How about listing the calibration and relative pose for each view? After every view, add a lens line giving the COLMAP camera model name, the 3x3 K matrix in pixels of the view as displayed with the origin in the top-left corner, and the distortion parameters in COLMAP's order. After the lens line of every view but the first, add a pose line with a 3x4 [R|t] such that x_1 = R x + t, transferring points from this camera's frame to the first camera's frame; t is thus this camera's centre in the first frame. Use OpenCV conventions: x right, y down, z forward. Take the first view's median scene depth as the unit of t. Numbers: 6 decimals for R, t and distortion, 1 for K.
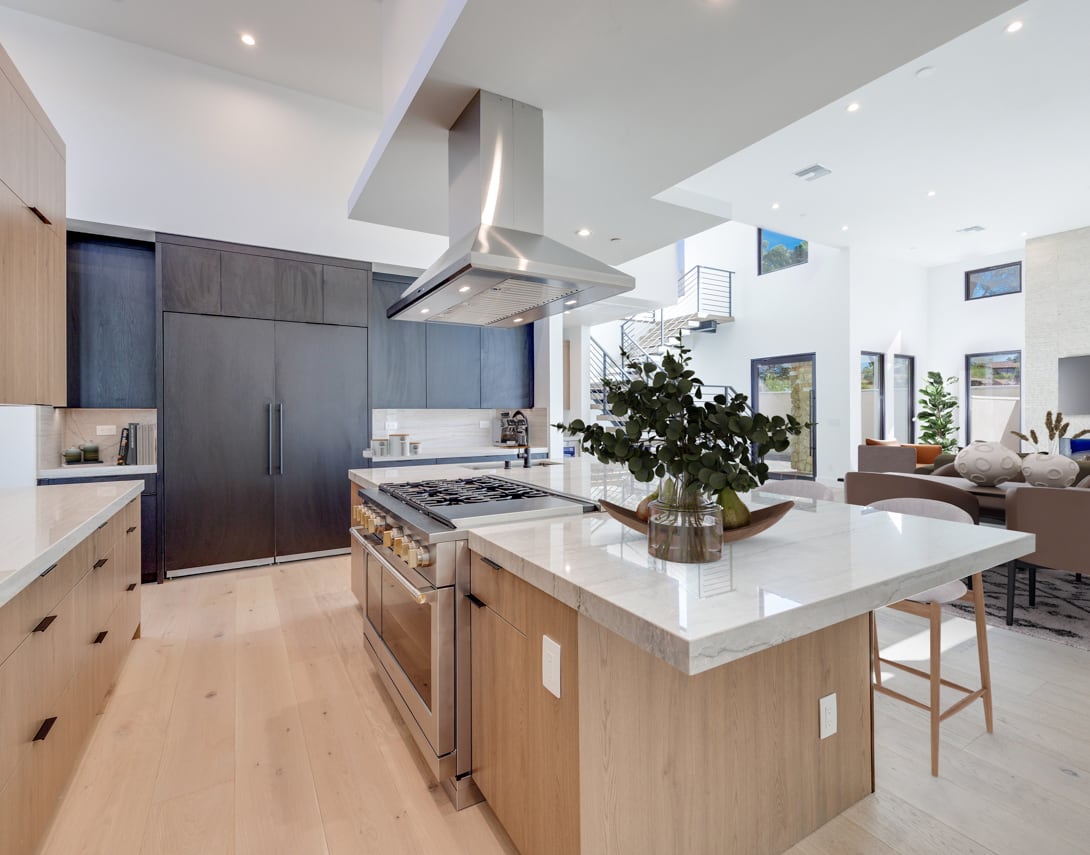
lens RADIAL K [[545.2, 0, 545.0], [0, 545.2, 427.5], [0, 0, 1]] dist [-0.000725, 0.000343]
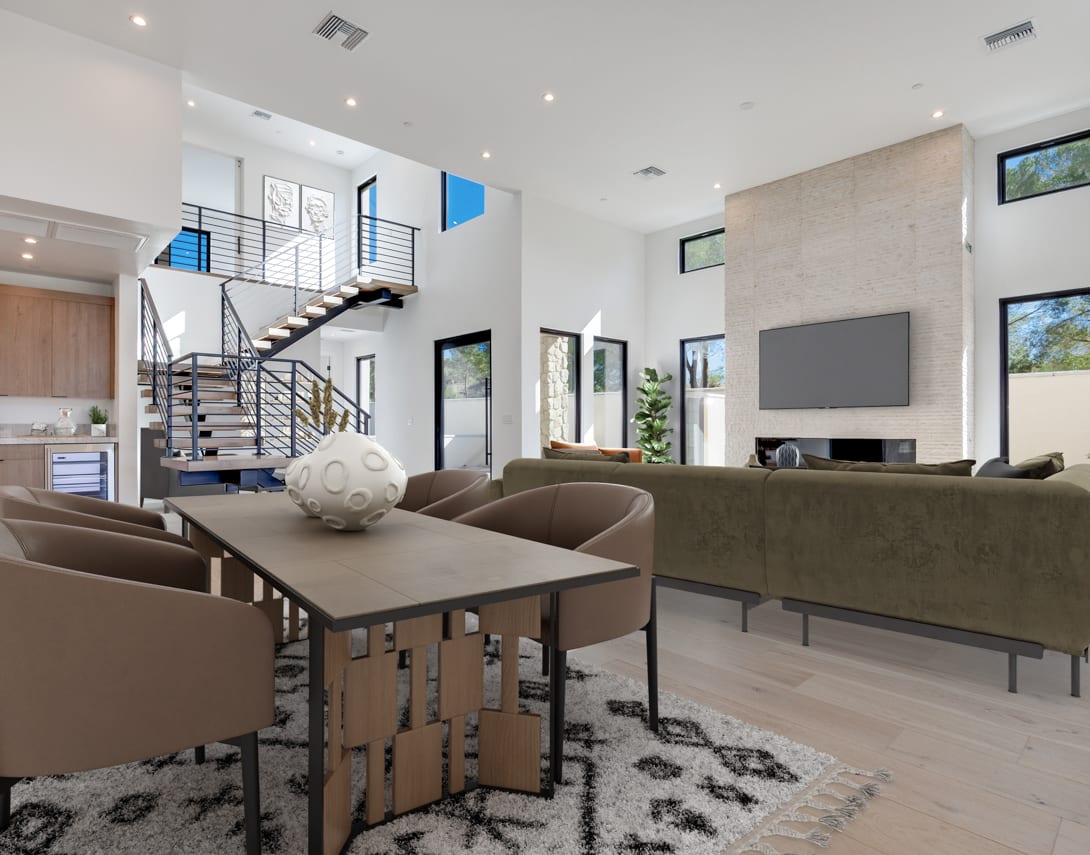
lens RADIAL K [[592.9, 0, 545.0], [0, 592.9, 448.9], [0, 0, 1]] dist [-0.001178, -0.000159]
pose [[0.982733, -0.001737, 0.185021, 0.404043], [0.002577, 0.999987, -0.004299, 0.033320], [-0.185011, 0.004702, 0.982725, 0.161160]]
